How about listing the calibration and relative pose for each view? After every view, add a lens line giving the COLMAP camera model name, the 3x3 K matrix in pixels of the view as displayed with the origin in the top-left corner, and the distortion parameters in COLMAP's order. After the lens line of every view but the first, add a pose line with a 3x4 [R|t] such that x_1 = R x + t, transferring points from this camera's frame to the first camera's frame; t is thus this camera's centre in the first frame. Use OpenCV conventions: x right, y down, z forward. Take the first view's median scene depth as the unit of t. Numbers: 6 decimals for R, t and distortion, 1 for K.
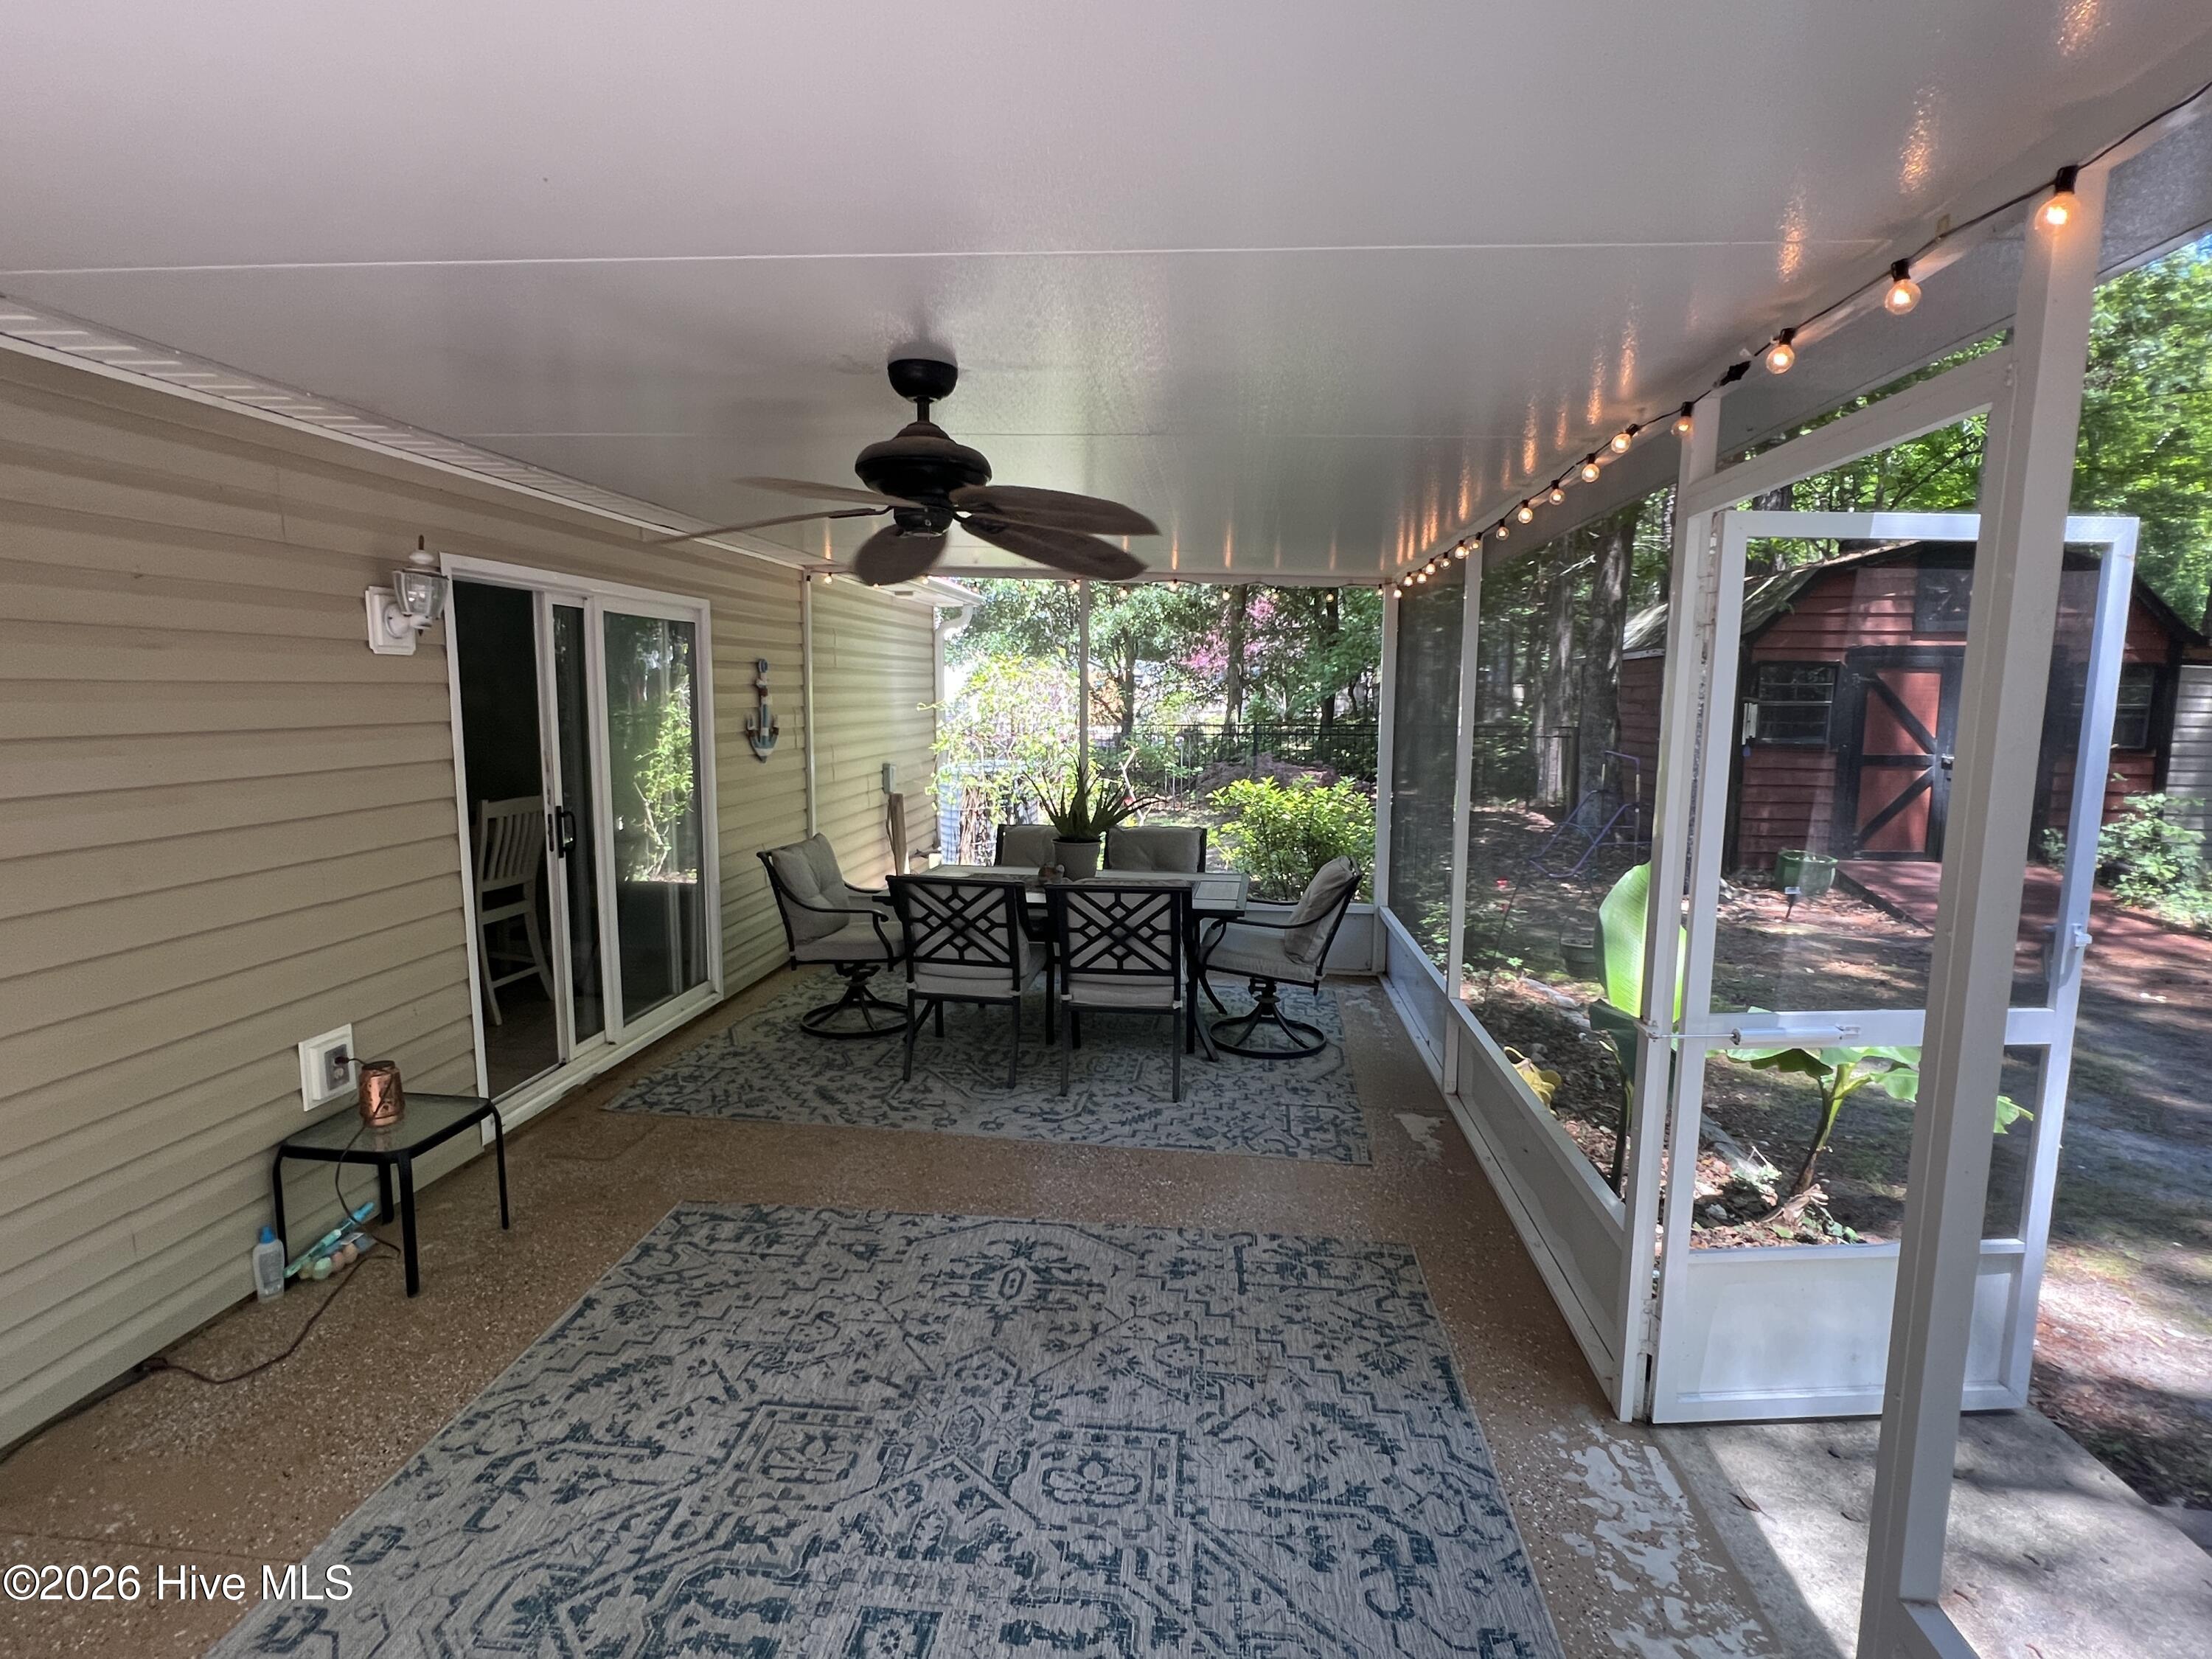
lens RADIAL K [[1018.6, 0, 1103.1], [0, 1018.6, 810.5], [0, 0, 1]] dist [-0.000468, -0.000069]
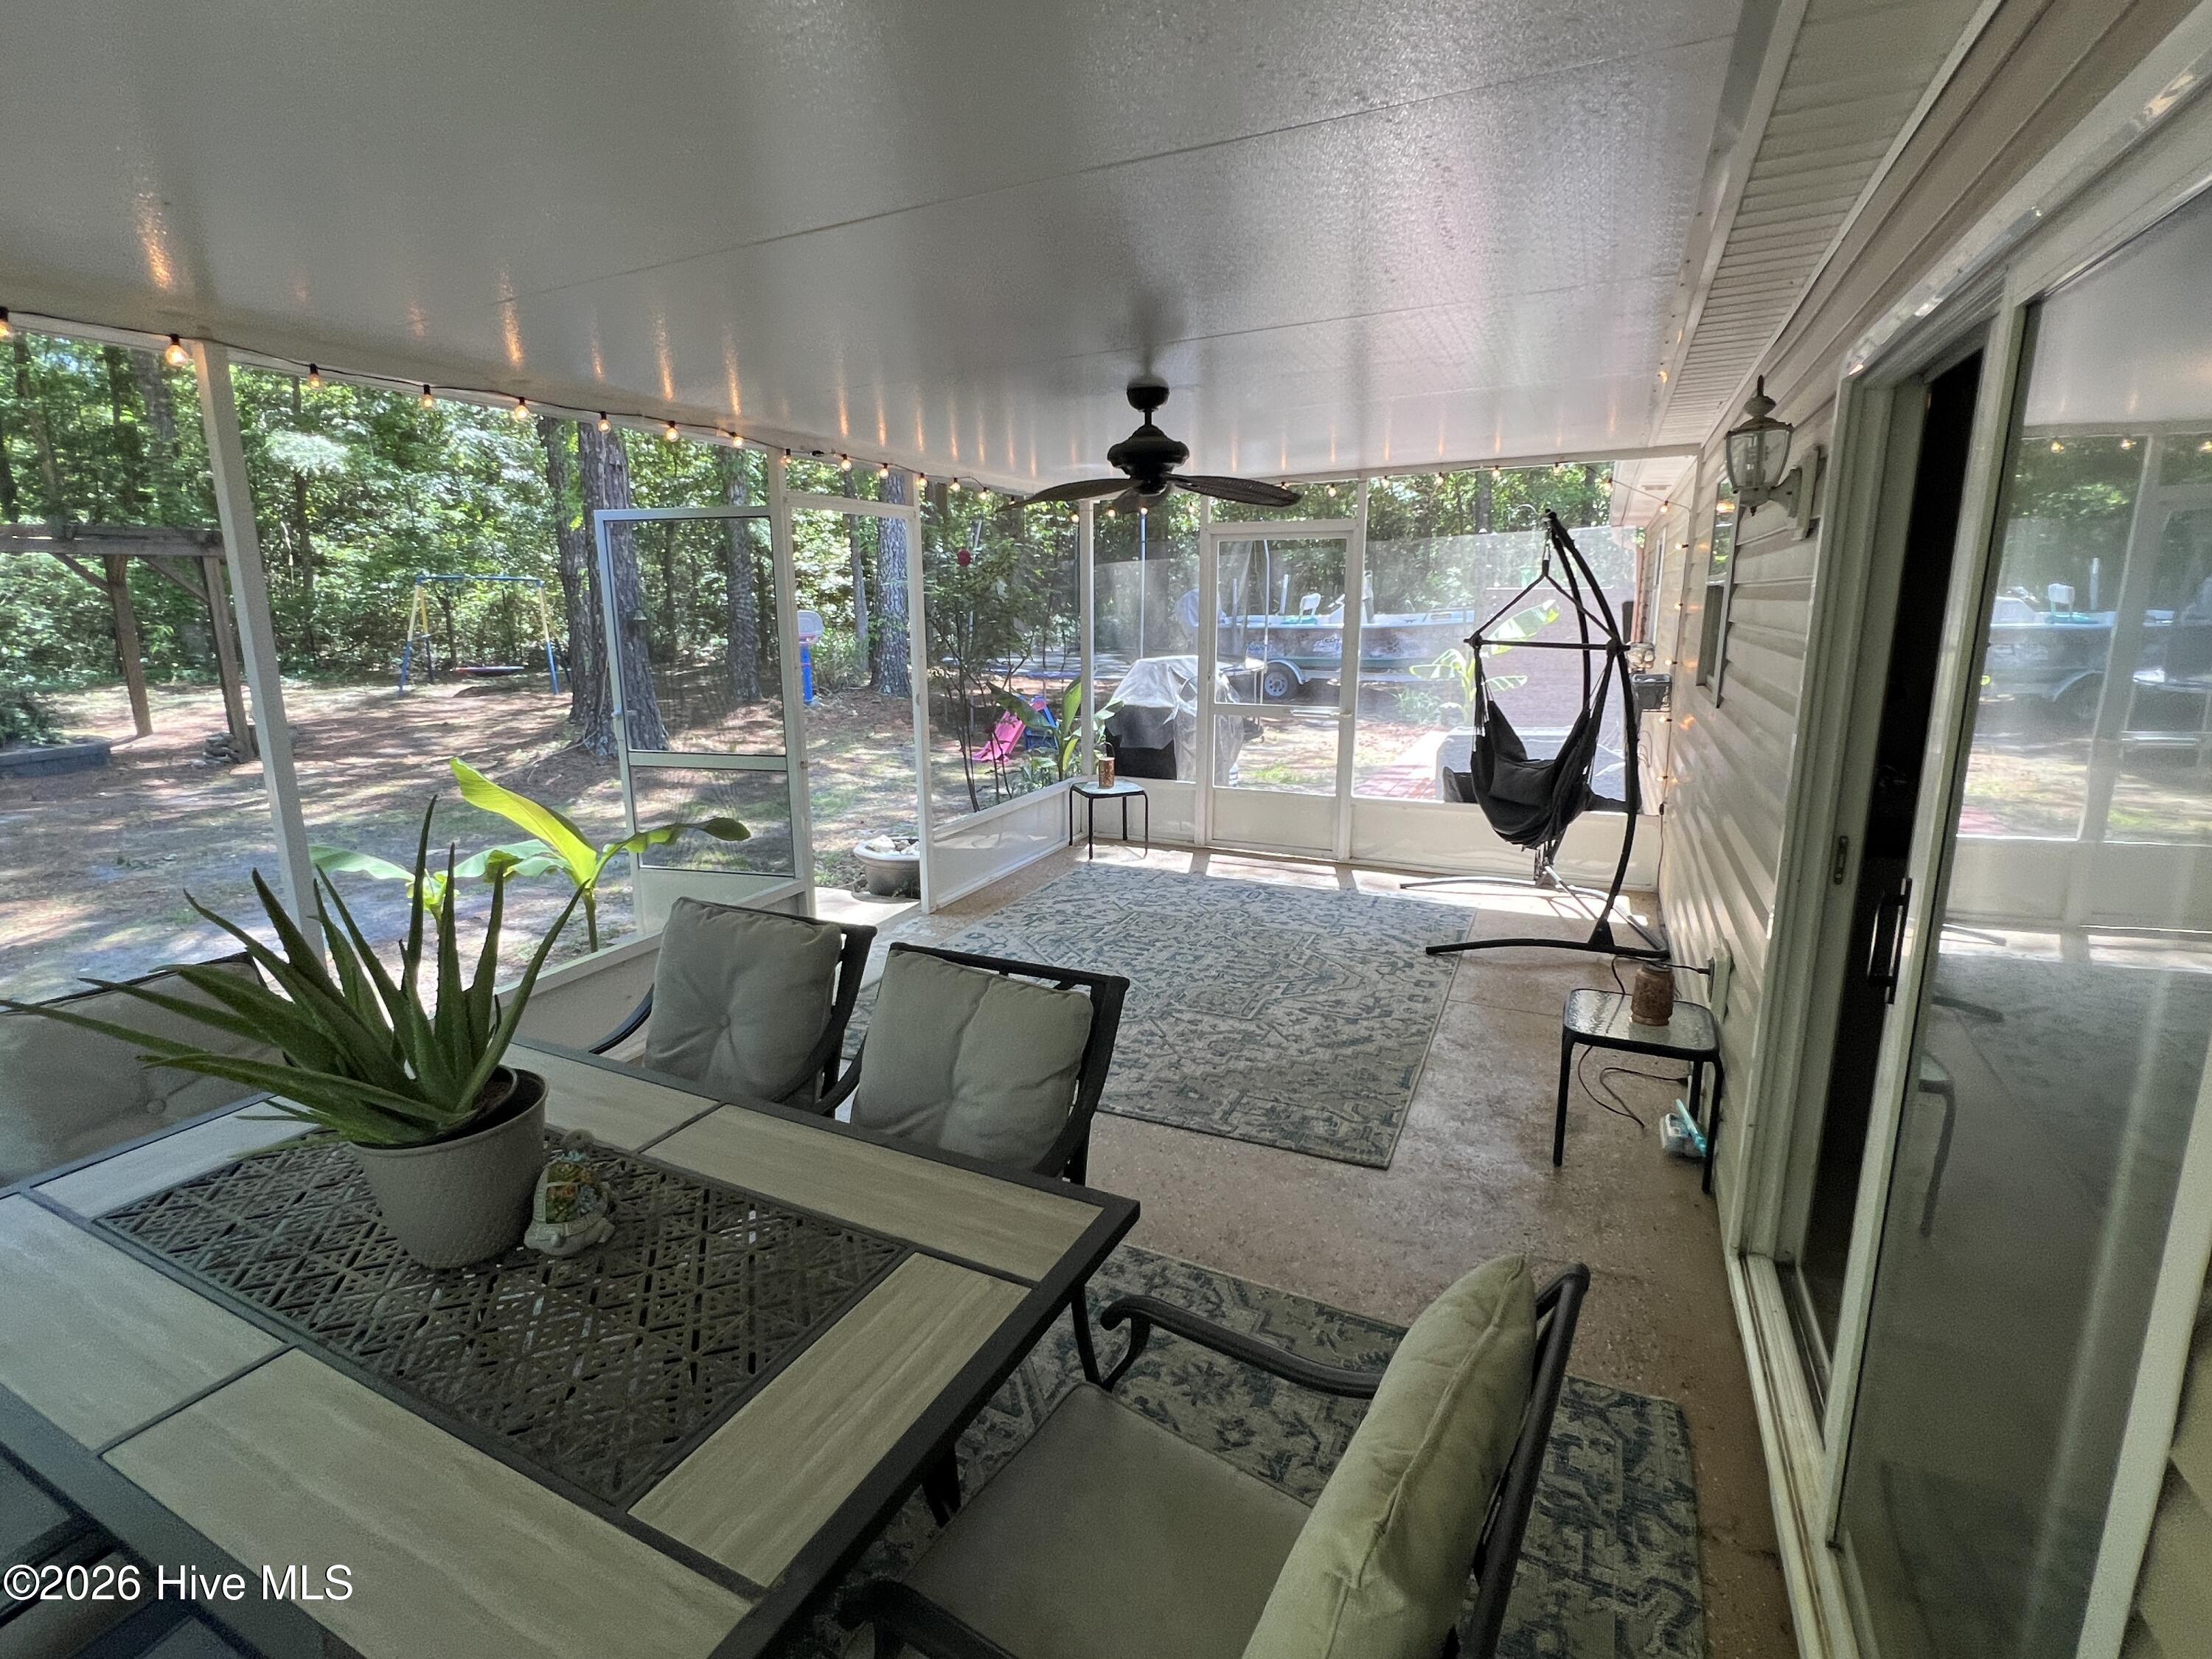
lens RADIAL K [[1018.6, 0, 1103.1], [0, 1018.6, 810.5], [0, 0, 1]] dist [-0.000468, -0.000069]
pose [[-0.946446, -0.061767, 0.316897, -0.667152], [0.042557, 0.949099, 0.312091, -0.306352], [-0.320044, 0.308863, -0.895643, 2.687168]]
